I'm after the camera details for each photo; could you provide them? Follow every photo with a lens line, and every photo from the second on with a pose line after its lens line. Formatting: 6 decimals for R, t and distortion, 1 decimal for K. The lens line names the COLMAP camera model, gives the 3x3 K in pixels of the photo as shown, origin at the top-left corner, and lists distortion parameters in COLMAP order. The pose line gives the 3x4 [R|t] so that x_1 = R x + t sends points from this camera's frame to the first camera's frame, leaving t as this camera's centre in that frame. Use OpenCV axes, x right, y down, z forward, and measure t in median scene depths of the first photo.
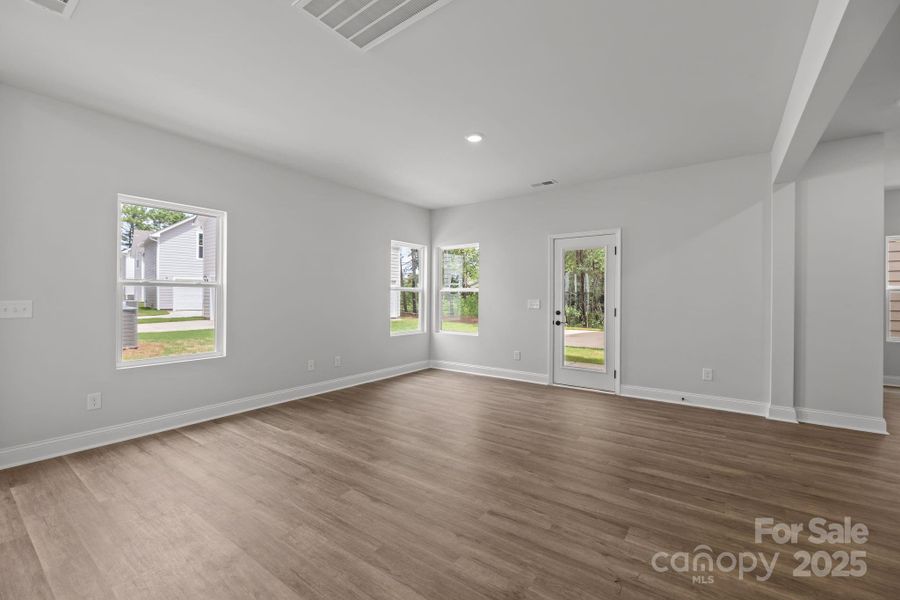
lens RADIAL K [[380.5, 0, 443.9], [0, 380.5, 296.5], [0, 0, 1]] dist [-0.000580, 0.000108]
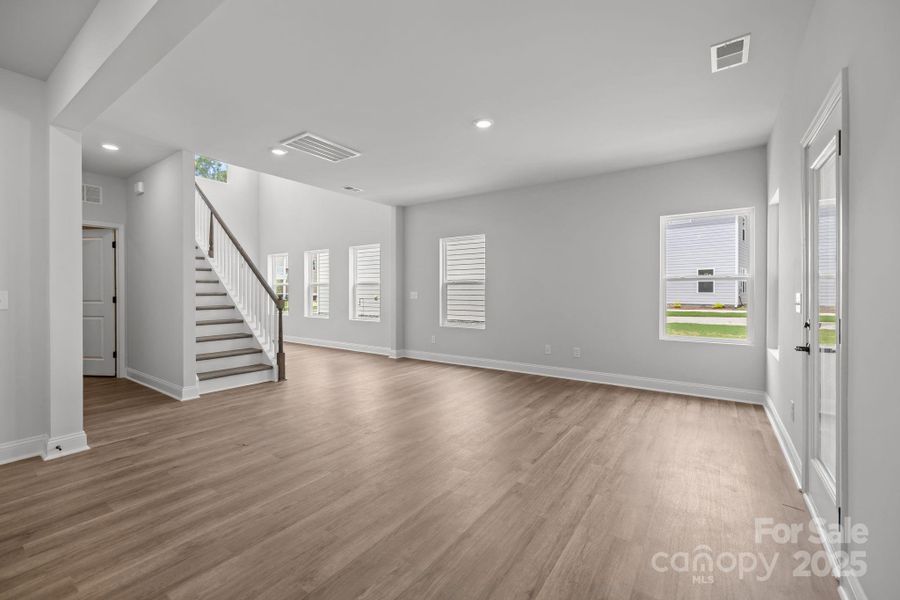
lens RADIAL K [[380.5, 0, 443.9], [0, 380.5, 296.5], [0, 0, 1]] dist [-0.000580, 0.000108]
pose [[0.019874, 0.011538, -0.999736, 1.102805], [0.002578, 0.999929, 0.011591, 0.009708], [0.999799, -0.002808, 0.019843, 0.930099]]
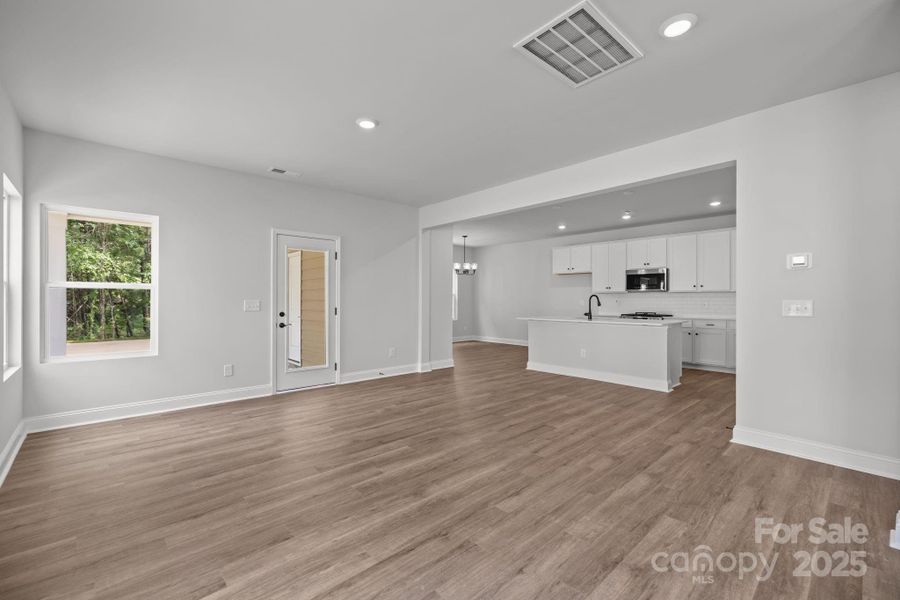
lens RADIAL K [[380.5, 0, 443.9], [0, 380.5, 296.5], [0, 0, 1]] dist [-0.000580, 0.000108]
pose [[0.203043, 0.003168, 0.979165, -0.832716], [-0.002992, 0.999992, -0.002615, 0.001128], [-0.979165, -0.002399, 0.203051, 0.663859]]
